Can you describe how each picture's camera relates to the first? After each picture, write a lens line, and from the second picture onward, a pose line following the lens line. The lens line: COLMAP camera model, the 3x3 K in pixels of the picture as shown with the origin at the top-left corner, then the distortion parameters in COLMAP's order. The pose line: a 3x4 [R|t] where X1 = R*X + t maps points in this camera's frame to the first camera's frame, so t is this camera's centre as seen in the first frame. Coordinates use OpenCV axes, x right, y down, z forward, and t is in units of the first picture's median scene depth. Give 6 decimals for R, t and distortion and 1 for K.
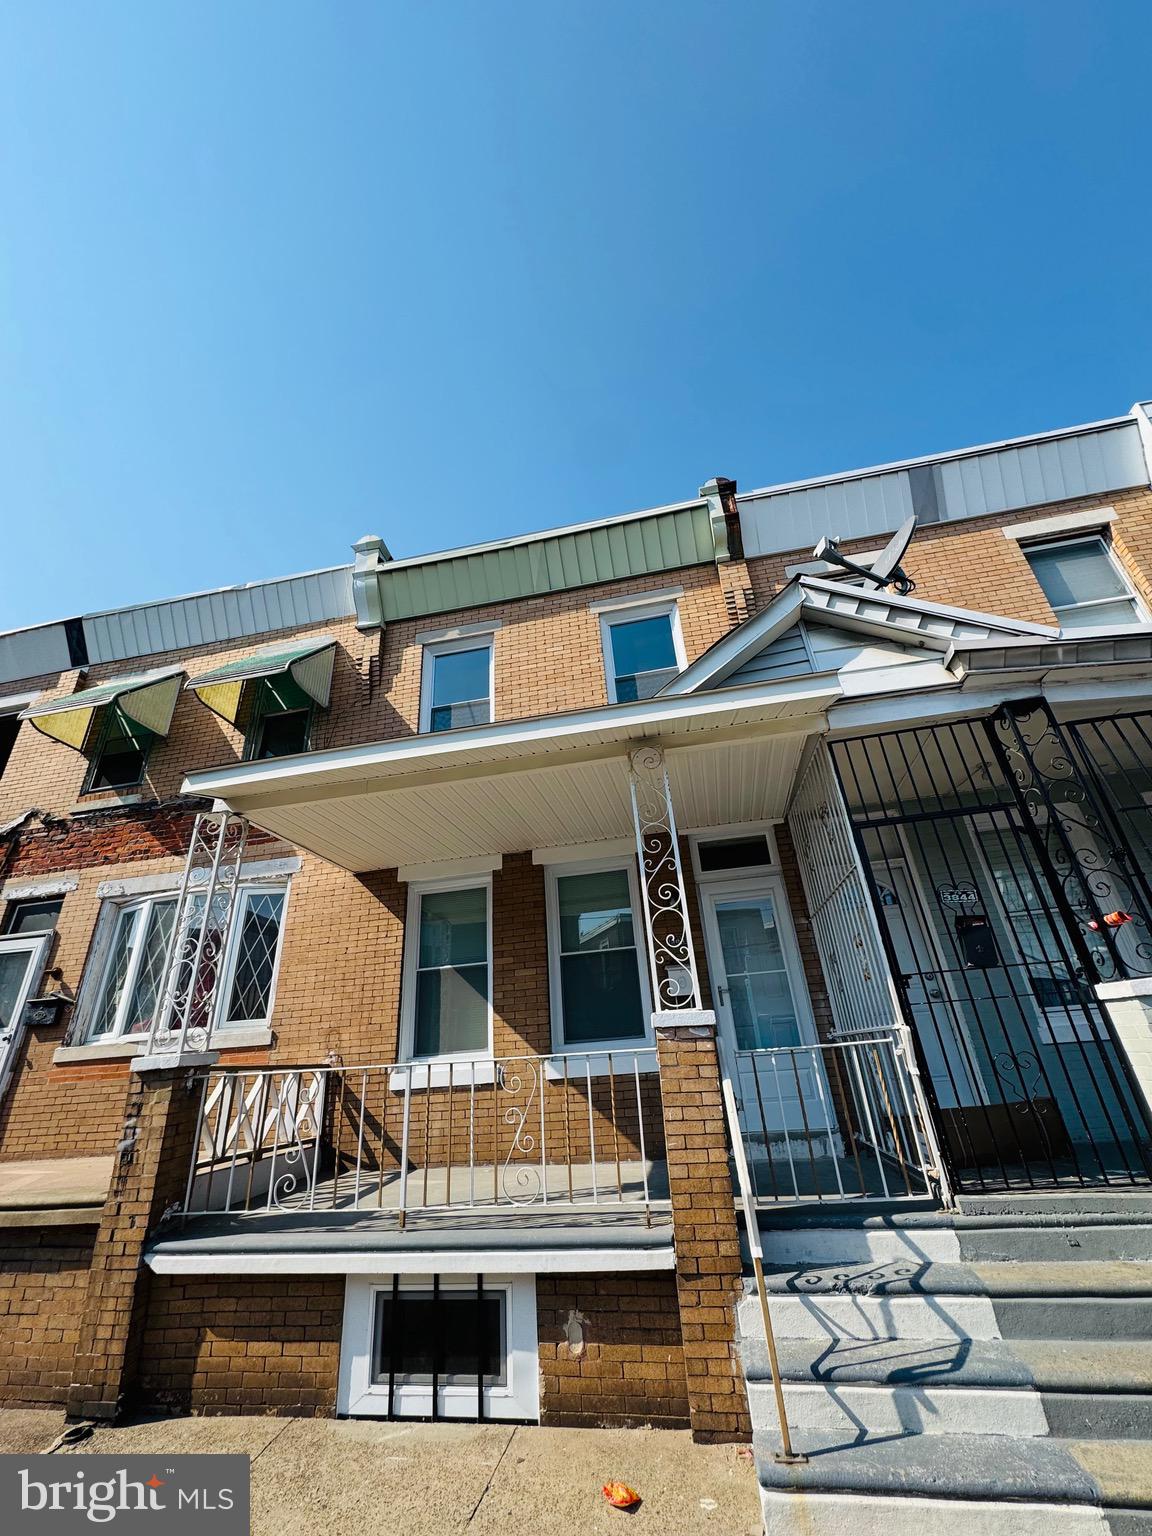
lens RADIAL K [[613.1, 0, 576.0], [0, 613.1, 768.0], [0, 0, 1]] dist [-0.003214, 0.000301]
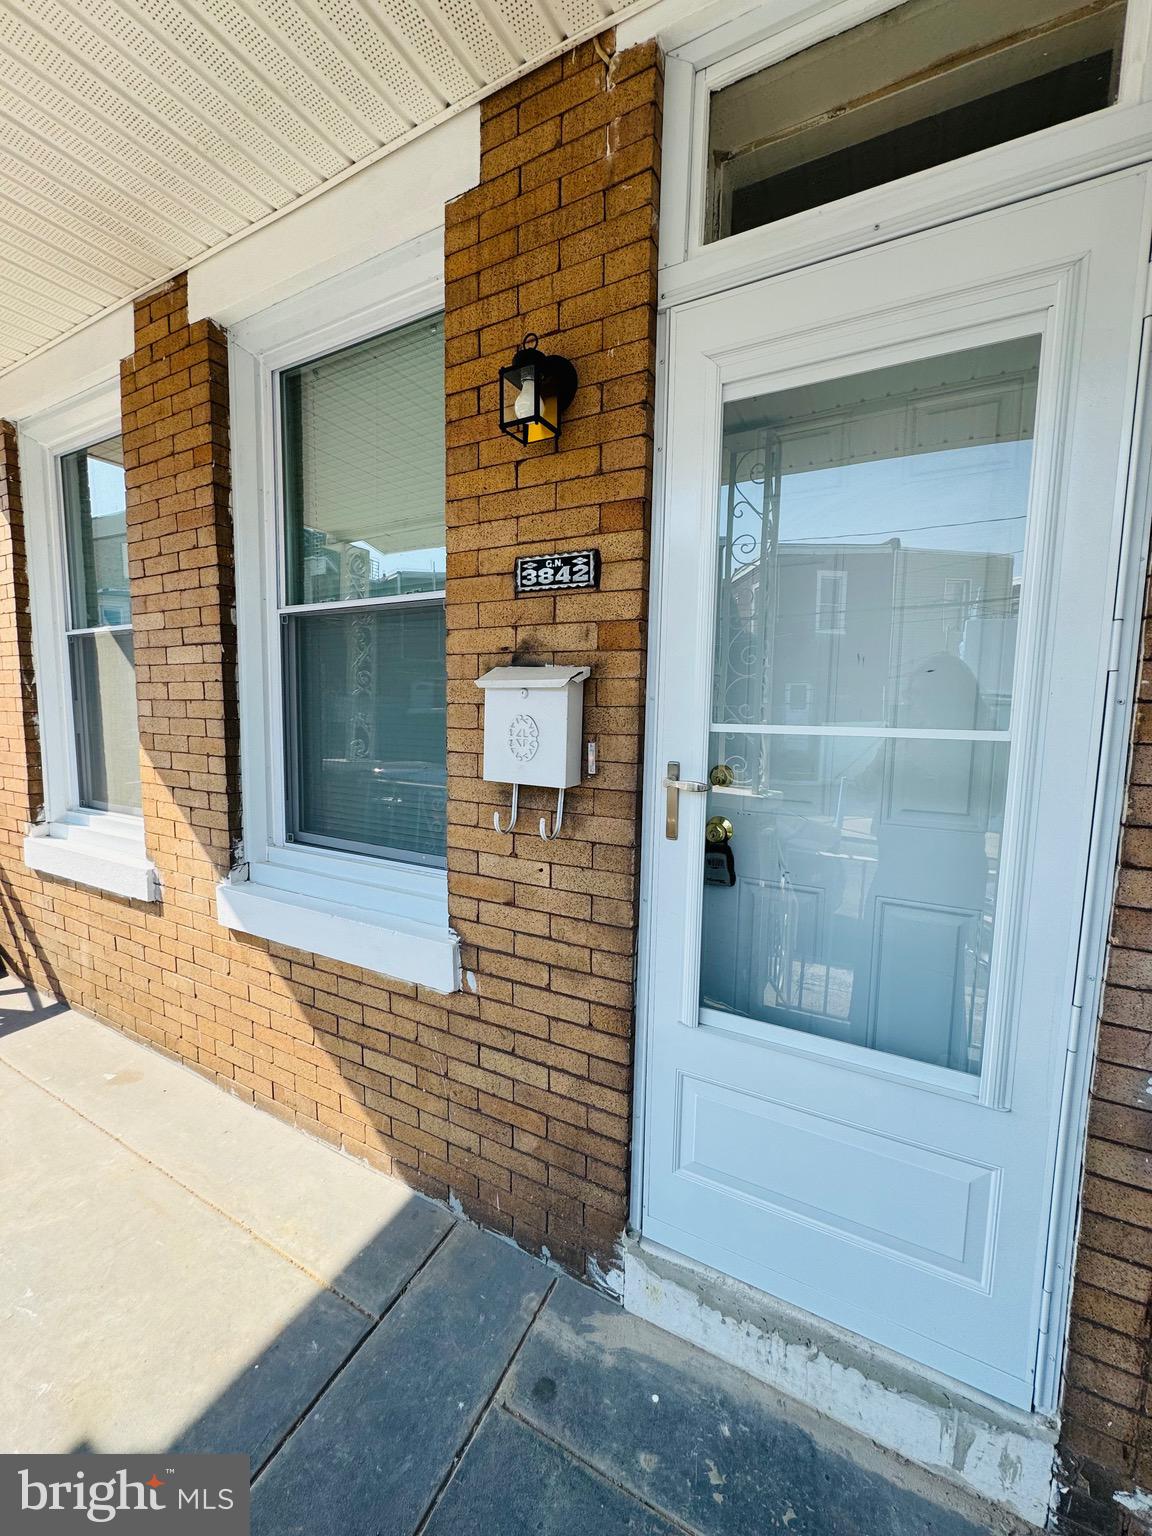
lens RADIAL K [[613.1, 0, 576.0], [0, 613.1, 768.0], [0, 0, 1]] dist [-0.003214, 0.000301]
pose [[0.953054, 0.108479, -0.282703, 0.302919], [0.057472, 0.851851, 0.520622, 0.260945], [0.297297, -0.512429, 0.805625, 0.902489]]
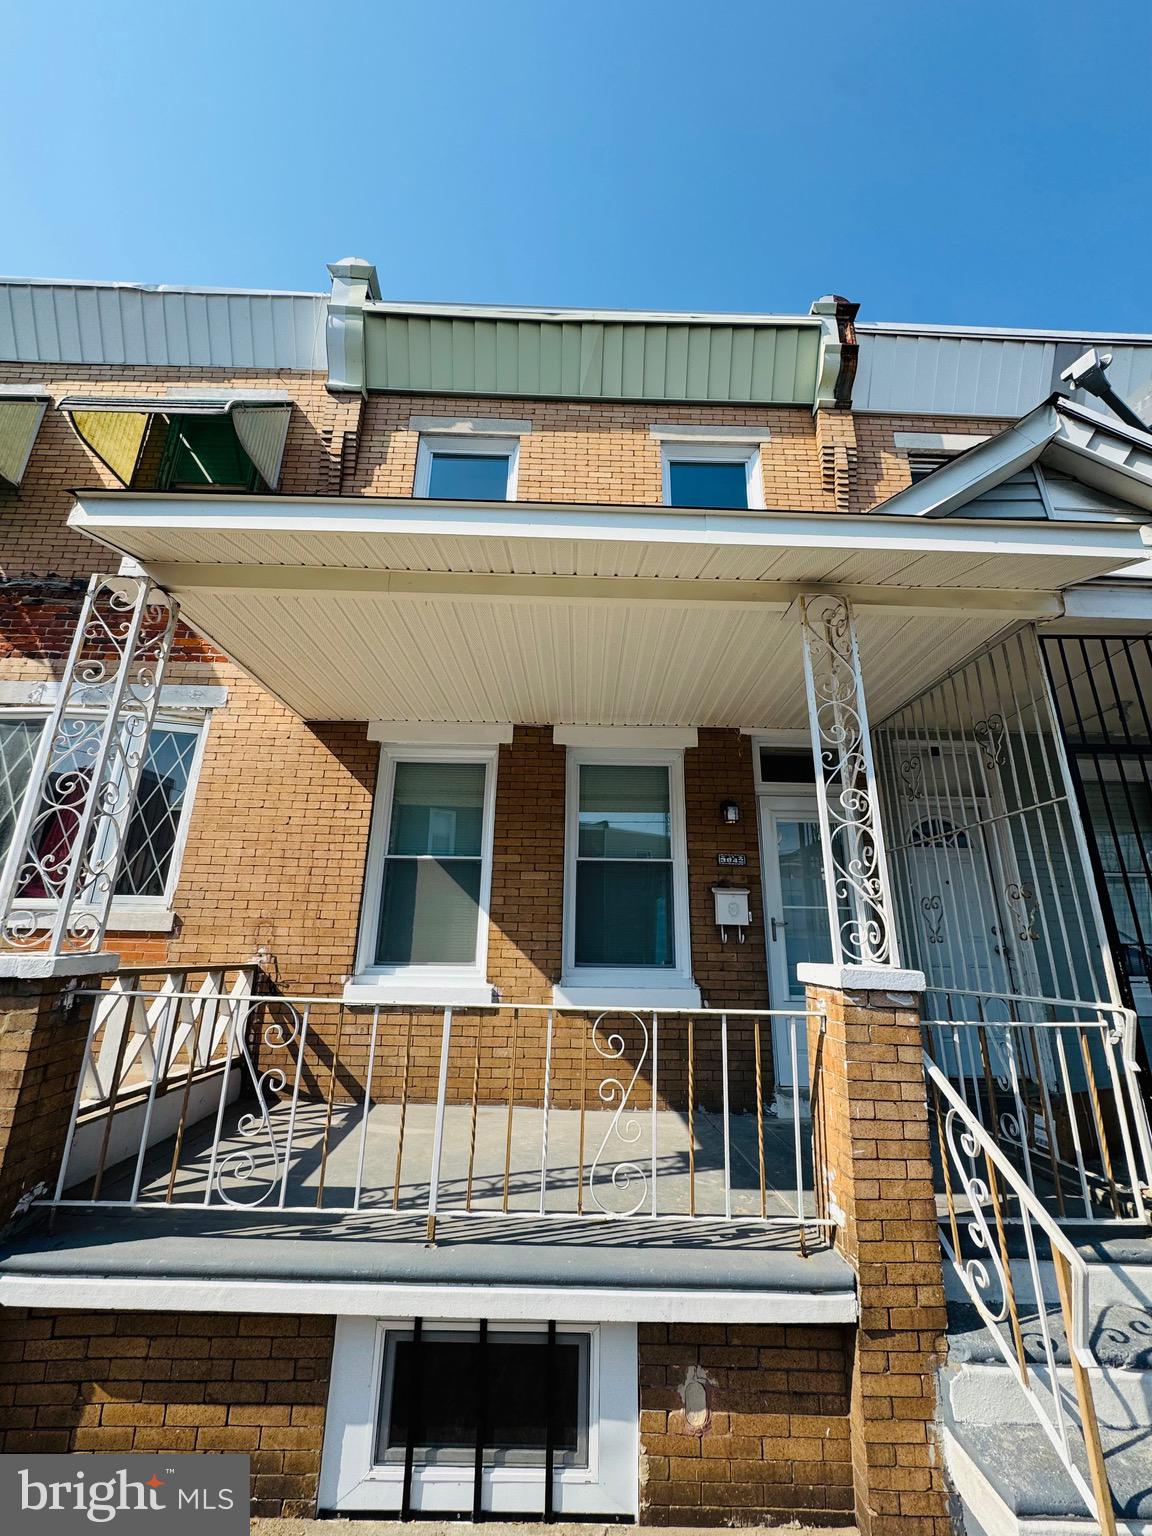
lens RADIAL K [[613.1, 0, 576.0], [0, 613.1, 768.0], [0, 0, 1]] dist [-0.003214, 0.000301]
pose [[0.973240, 0.139670, 0.182472, -0.235935], [-0.166057, 0.976362, 0.138353, 0.098287], [-0.158835, -0.164952, 0.973428, 0.302485]]
